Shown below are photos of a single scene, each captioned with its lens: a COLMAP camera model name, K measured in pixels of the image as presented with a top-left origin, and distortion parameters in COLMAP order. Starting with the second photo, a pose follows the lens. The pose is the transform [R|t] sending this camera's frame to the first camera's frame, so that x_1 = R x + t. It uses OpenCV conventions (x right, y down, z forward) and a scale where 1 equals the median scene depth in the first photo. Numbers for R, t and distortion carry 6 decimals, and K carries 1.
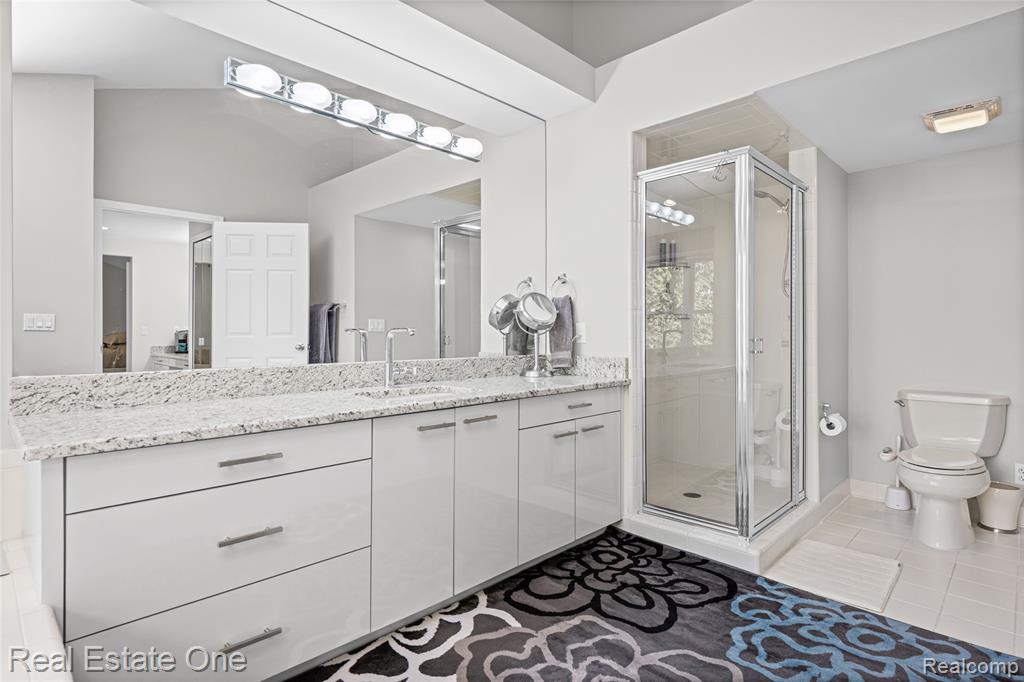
lens RADIAL K [[532.6, 0, 512.8], [0, 532.6, 332.8], [0, 0, 1]] dist [0.000158, -0.000274]
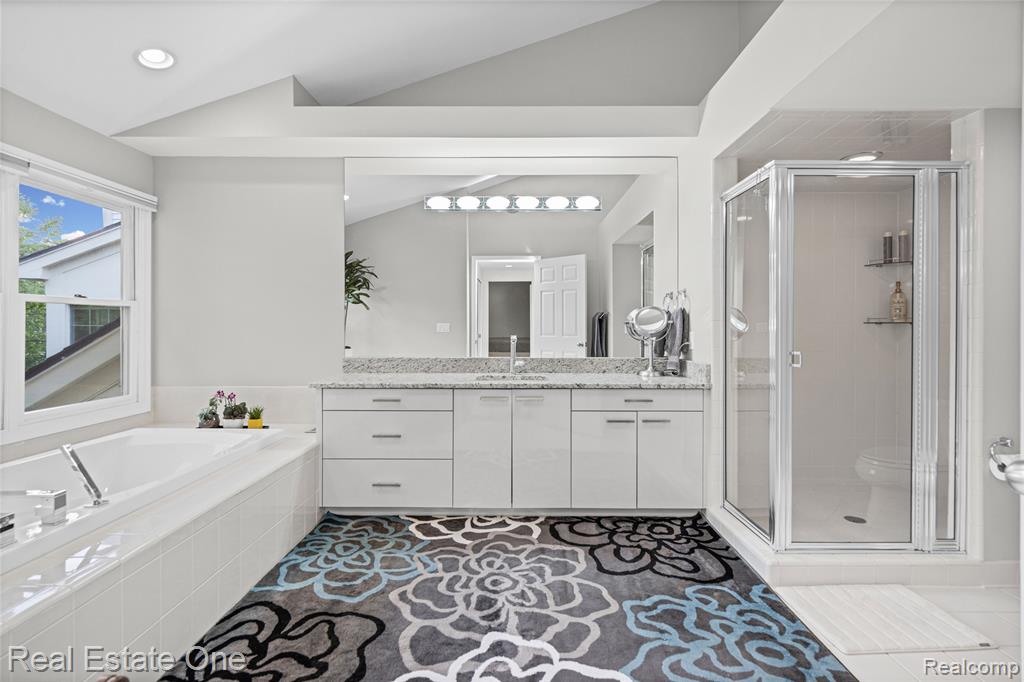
lens RADIAL K [[481.7, 0, 510.2], [0, 481.7, 330.5], [0, 0, 1]] dist [-0.000813, 0.000011]
pose [[0.694412, 0.005665, -0.719555, 0.799498], [-0.001311, 0.999977, 0.006607, -0.036879], [0.719577, -0.003645, 0.694404, 0.006421]]
